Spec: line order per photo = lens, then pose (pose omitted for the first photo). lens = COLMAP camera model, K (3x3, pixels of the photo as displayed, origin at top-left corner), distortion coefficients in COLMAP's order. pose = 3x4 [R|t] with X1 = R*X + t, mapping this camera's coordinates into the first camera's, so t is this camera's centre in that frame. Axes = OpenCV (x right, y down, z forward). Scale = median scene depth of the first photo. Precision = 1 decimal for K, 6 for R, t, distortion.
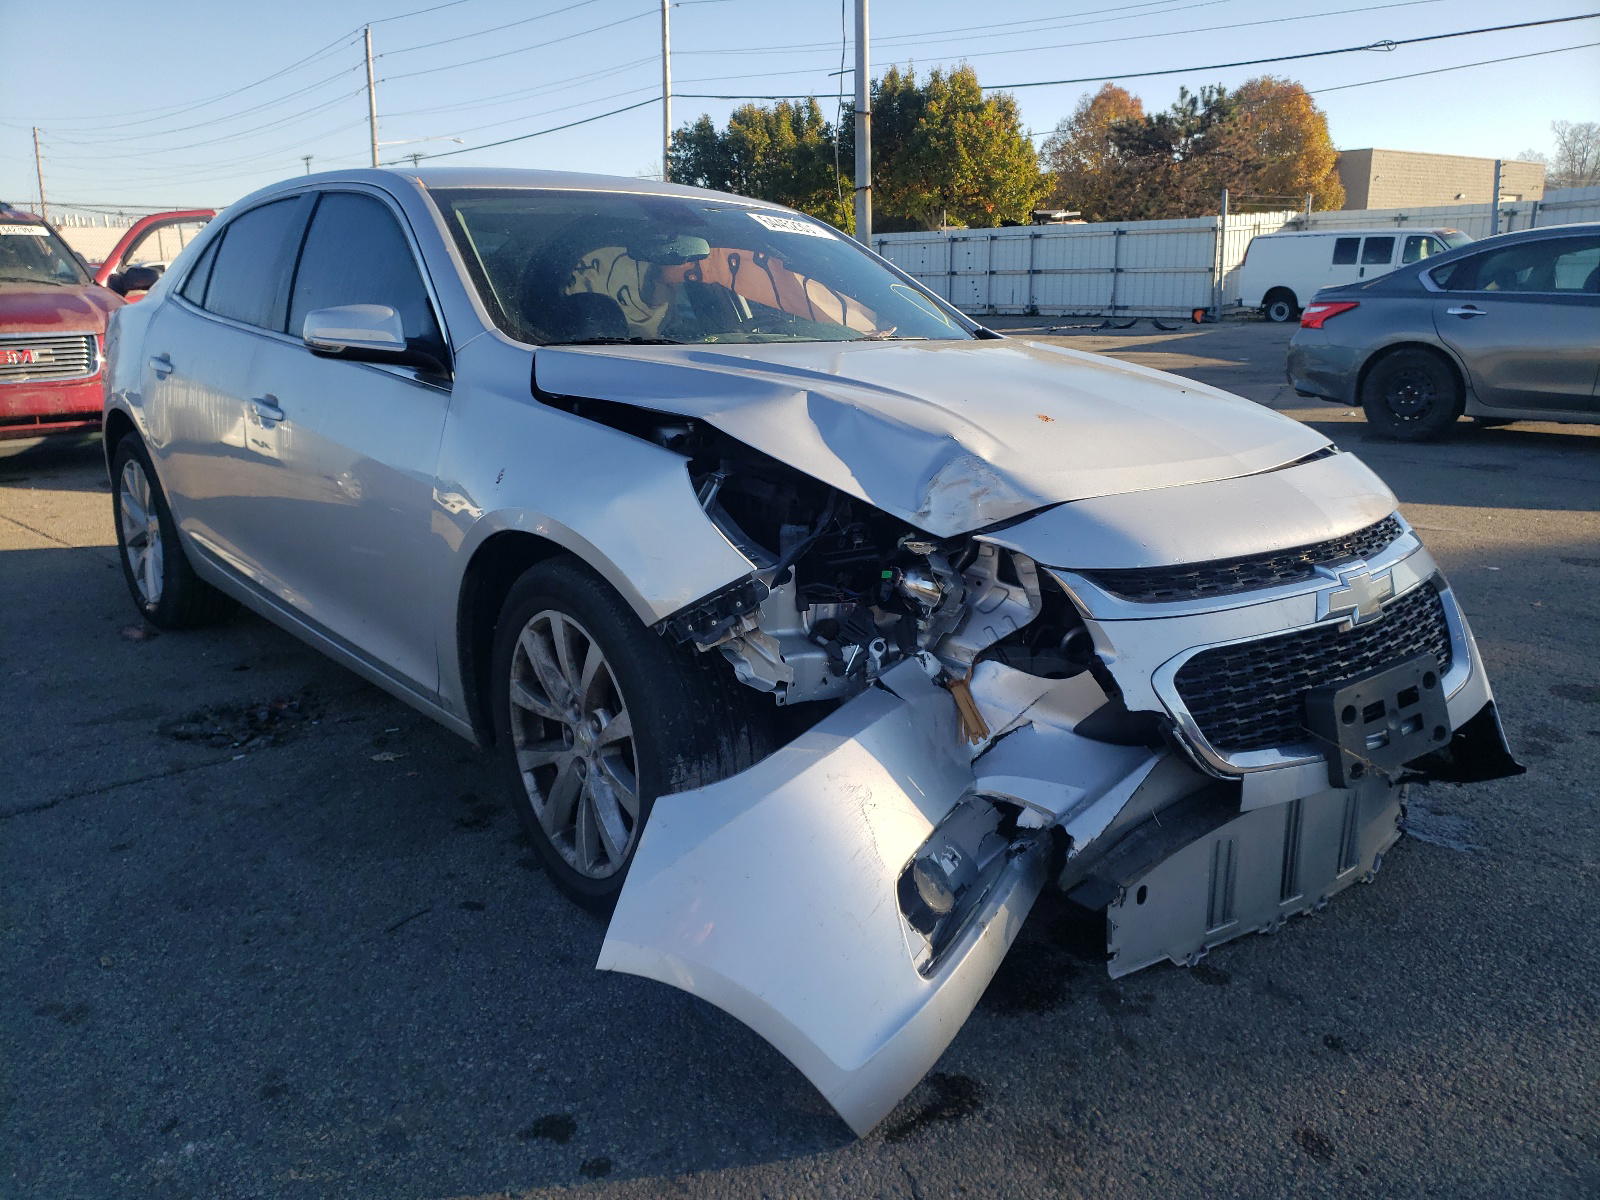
lens RADIAL K [[1234.0, 0, 799.6], [0, 1234.0, 608.2], [0, 0, 1]] dist [0.010097, 0.005895]
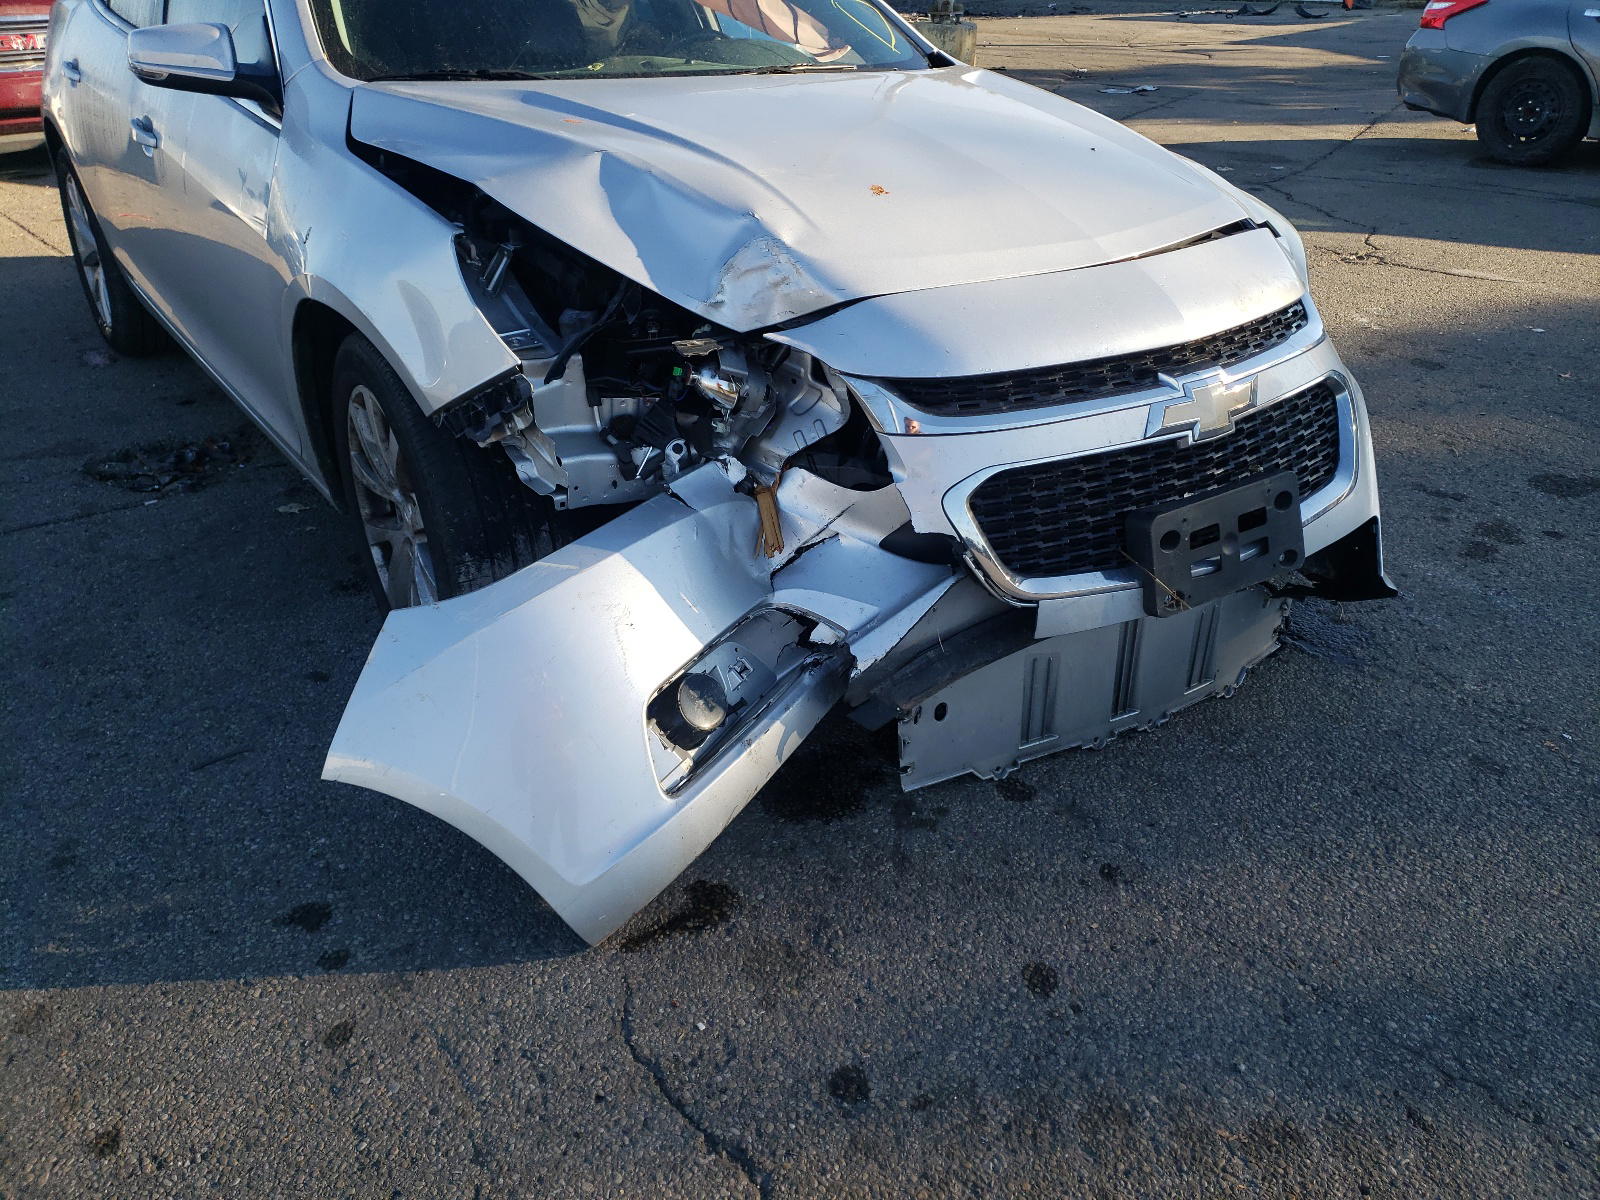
lens RADIAL K [[1234.0, 0, 799.6], [0, 1234.0, 608.2], [0, 0, 1]] dist [0.010097, 0.005895]
pose [[0.997287, 0.044688, -0.058487, 0.222748], [-0.030326, 0.973489, 0.226714, -0.065549], [0.067068, -0.224325, 0.972204, 0.071437]]
